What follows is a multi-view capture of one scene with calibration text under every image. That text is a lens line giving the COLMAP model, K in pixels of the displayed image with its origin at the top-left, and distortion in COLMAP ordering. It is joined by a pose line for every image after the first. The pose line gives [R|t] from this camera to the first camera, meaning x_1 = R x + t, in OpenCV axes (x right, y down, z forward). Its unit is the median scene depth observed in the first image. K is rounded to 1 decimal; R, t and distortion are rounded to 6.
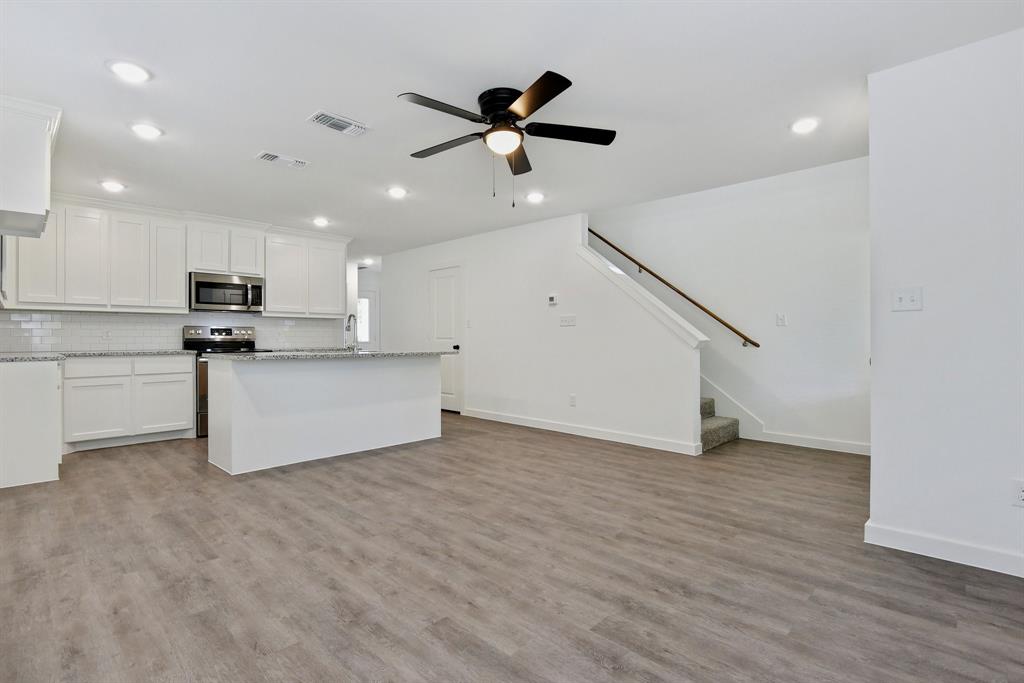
lens RADIAL K [[490.5, 0, 506.9], [0, 490.5, 339.3], [0, 0, 1]] dist [-0.010289, -0.004287]
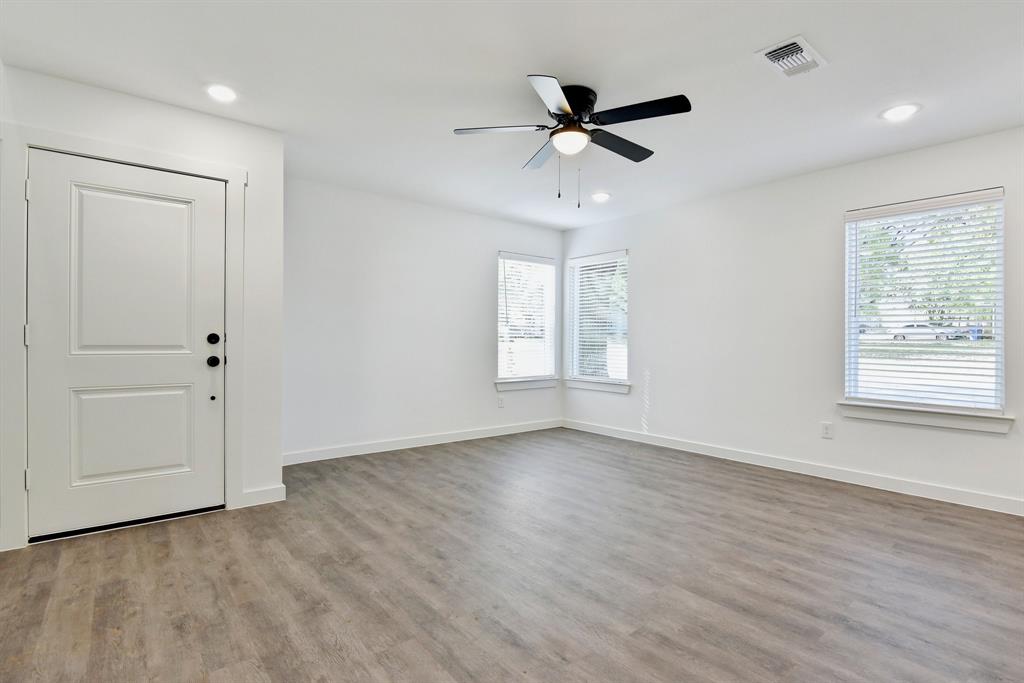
lens RADIAL K [[490.5, 0, 511.8], [0, 490.5, 347.3], [0, 0, 1]] dist [-0.010289, -0.004287]
pose [[-0.993332, -0.007551, 0.115041, -0.001672], [-0.005767, 0.999858, 0.015832, -0.007219], [-0.115144, 0.015063, -0.993235, 1.975051]]
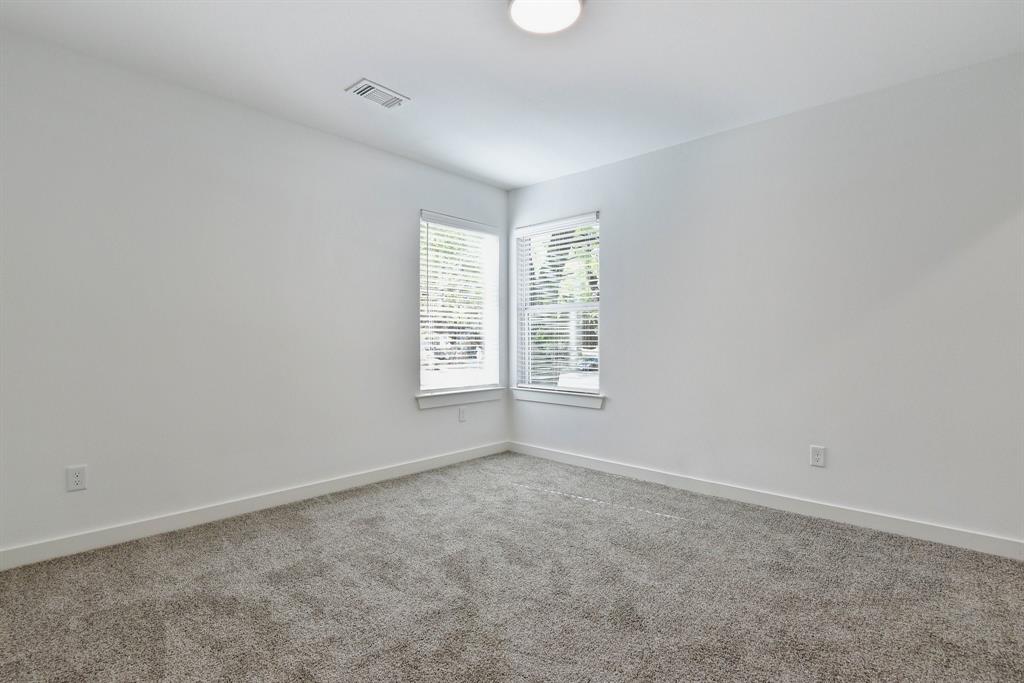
lens RADIAL K [[490.5, 0, 513.2], [0, 490.5, 338.0], [0, 0, 1]] dist [-0.010289, -0.004287]
pose [[-0.999322, 0.001583, -0.036783, 0.067000], [0.001521, 0.999997, 0.001703, -0.003841], [0.036785, 0.001646, -0.999322, 1.422719]]
